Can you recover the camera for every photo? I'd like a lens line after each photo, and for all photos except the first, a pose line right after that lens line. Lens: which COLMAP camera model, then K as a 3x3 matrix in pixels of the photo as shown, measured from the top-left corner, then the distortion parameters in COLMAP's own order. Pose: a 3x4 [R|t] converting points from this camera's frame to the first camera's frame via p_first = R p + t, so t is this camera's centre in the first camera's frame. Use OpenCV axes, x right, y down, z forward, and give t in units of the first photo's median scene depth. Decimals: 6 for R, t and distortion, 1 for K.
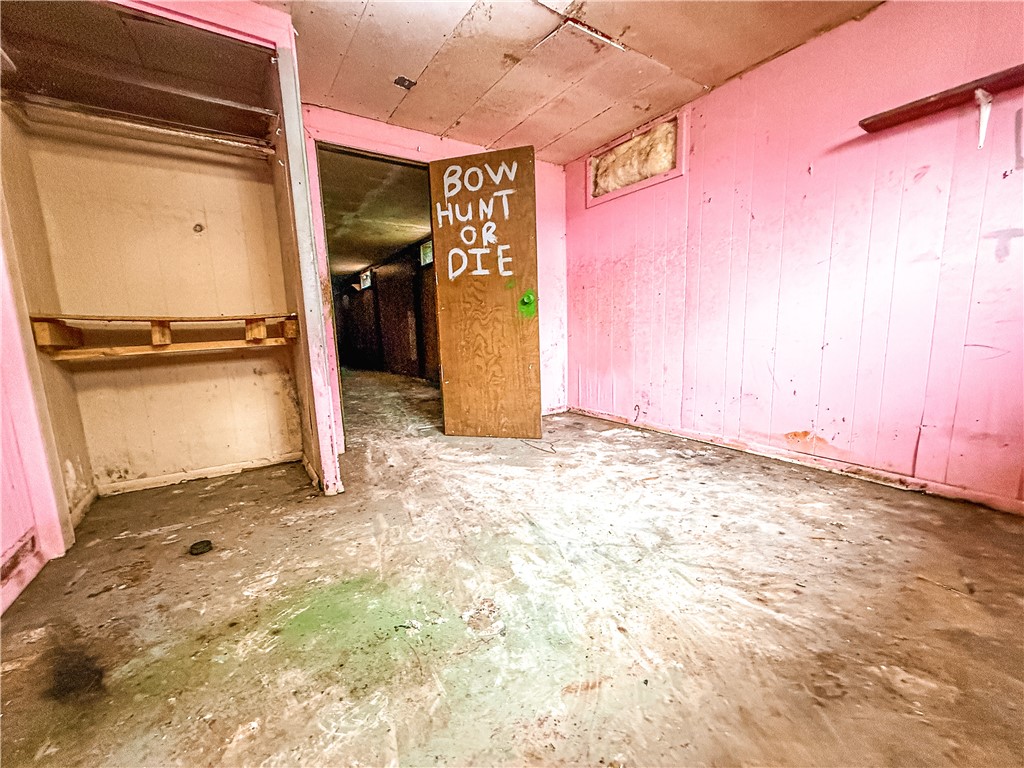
lens RADIAL K [[407.4, 0, 510.8], [0, 407.4, 386.8], [0, 0, 1]] dist [0.000409, -0.000243]
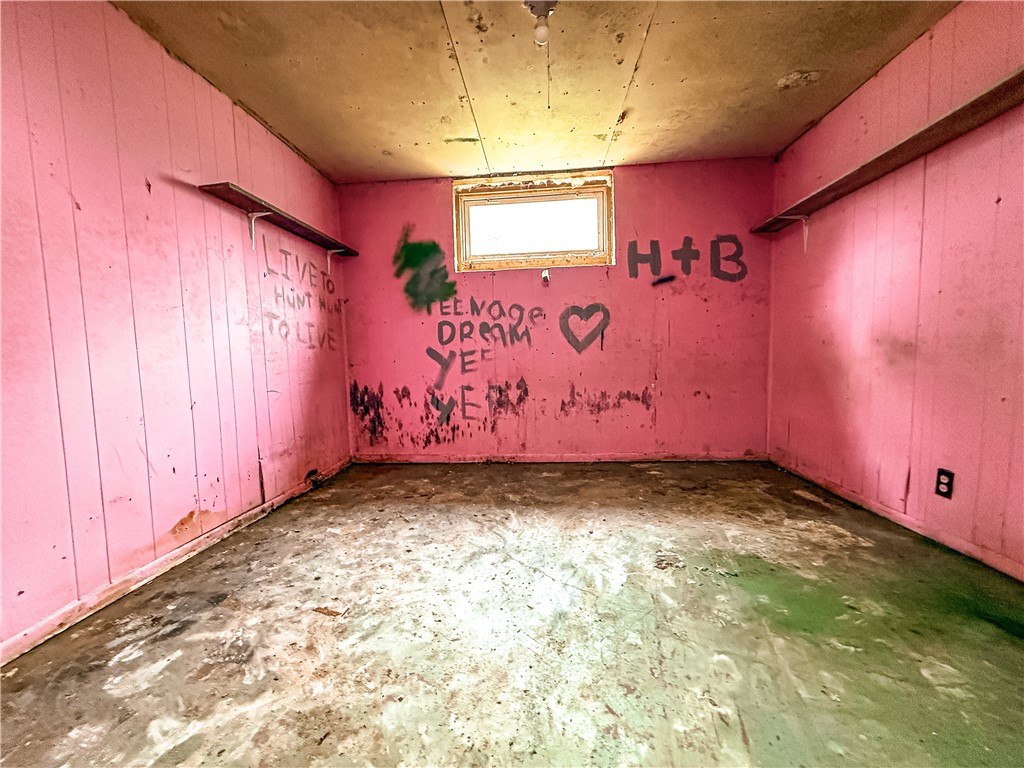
lens RADIAL K [[407.4, 0, 508.6], [0, 407.4, 385.5], [0, 0, 1]] dist [0.000409, -0.000243]
pose [[-0.776405, 0.003108, 0.630227, -0.336845], [0.143345, 0.974650, 0.171786, -0.225717], [-0.613716, 0.223715, -0.757168, 1.444247]]
